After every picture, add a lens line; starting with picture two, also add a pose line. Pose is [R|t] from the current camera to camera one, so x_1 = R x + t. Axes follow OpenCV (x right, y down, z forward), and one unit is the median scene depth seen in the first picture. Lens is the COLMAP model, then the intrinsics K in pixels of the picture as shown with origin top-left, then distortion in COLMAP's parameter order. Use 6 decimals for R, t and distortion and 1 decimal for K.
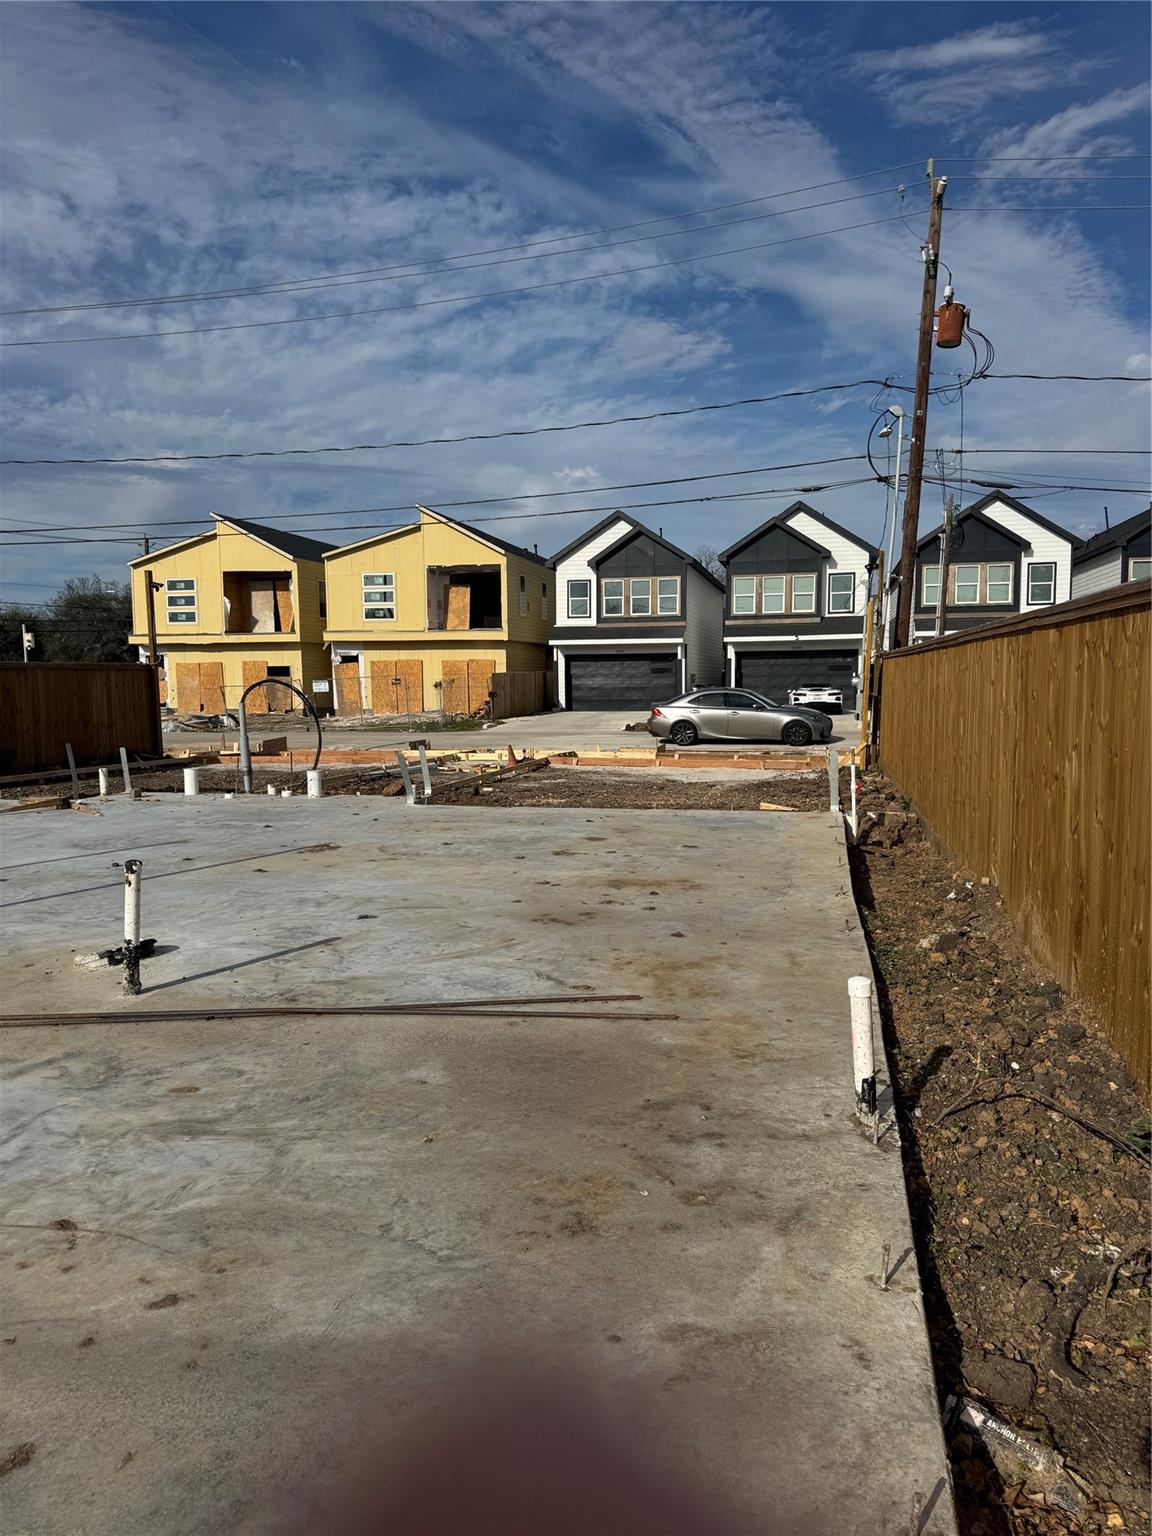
lens RADIAL K [[1096.1, 0, 632.9], [0, 1096.1, 796.7], [0, 0, 1]] dist [-0.014666, -0.040840]
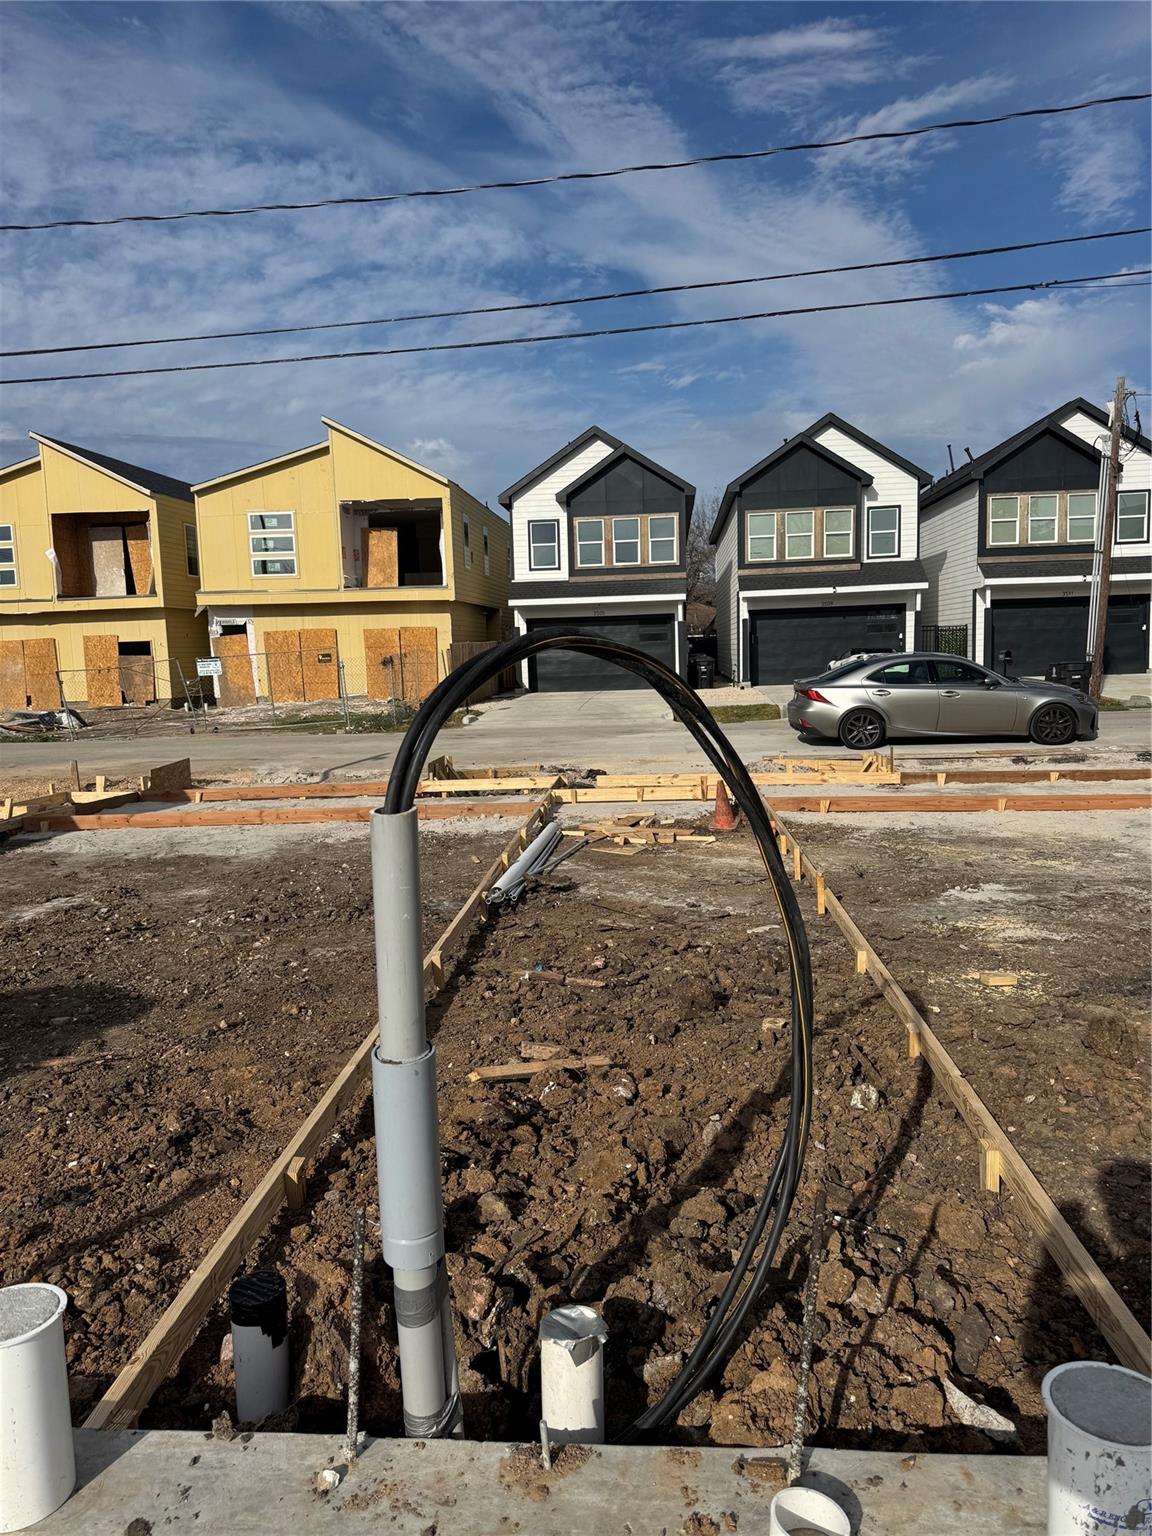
lens RADIAL K [[1096.1, 0, 622.7], [0, 1096.1, 731.8], [0, 0, 1]] dist [-0.014666, -0.040840]
pose [[0.992778, -0.031862, 0.115655, -0.088430], [0.035943, 0.998796, -0.033373, -0.024459], [-0.114453, 0.037289, 0.992729, 0.250376]]
